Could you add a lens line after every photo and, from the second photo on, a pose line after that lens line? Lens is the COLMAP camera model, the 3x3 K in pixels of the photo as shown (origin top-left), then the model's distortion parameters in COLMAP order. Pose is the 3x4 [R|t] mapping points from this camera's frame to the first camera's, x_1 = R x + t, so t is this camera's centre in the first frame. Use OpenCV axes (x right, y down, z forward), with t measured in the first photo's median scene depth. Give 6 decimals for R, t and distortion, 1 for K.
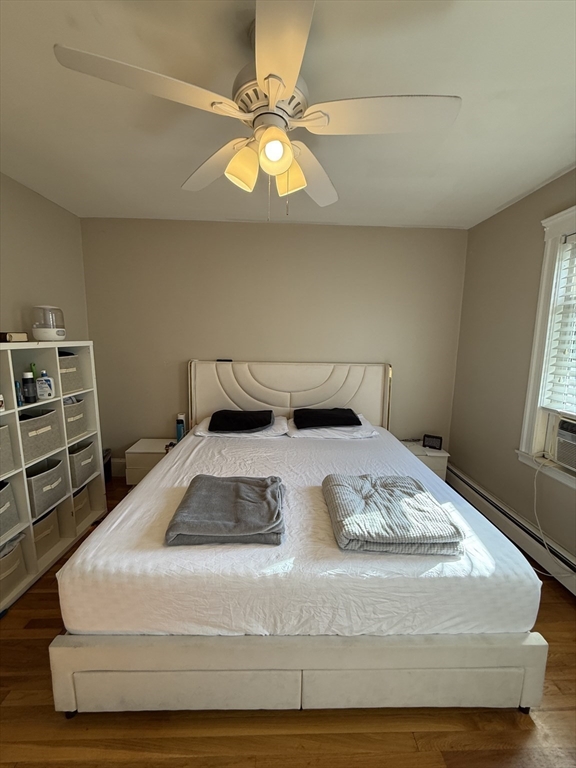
lens RADIAL K [[306.2, 0, 288.0], [0, 306.2, 384.0], [0, 0, 1]] dist [-0.000658, -0.000015]
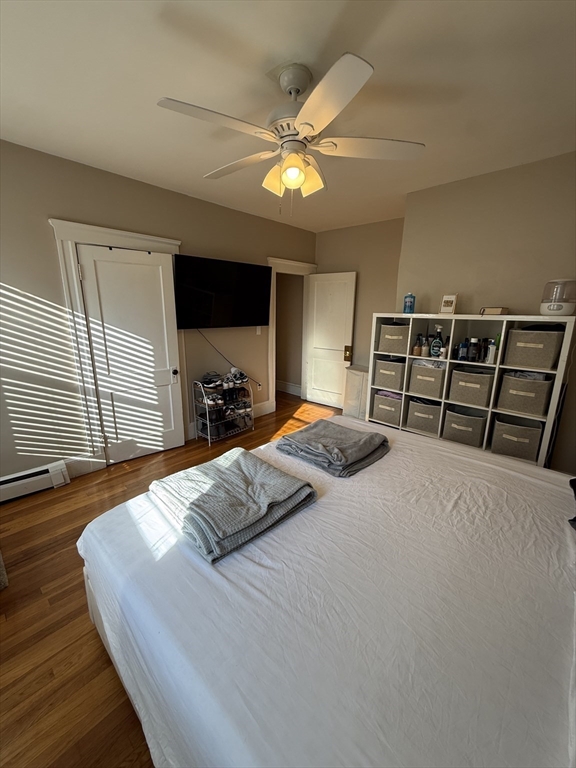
lens RADIAL K [[306.2, 0, 288.0], [0, 306.2, 384.0], [0, 0, 1]] dist [-0.000658, -0.000015]
pose [[-0.690704, 0.152325, -0.706913, 0.627233], [-0.126665, 0.936965, 0.325657, -0.172043], [0.711958, 0.314474, -0.627871, 1.263127]]
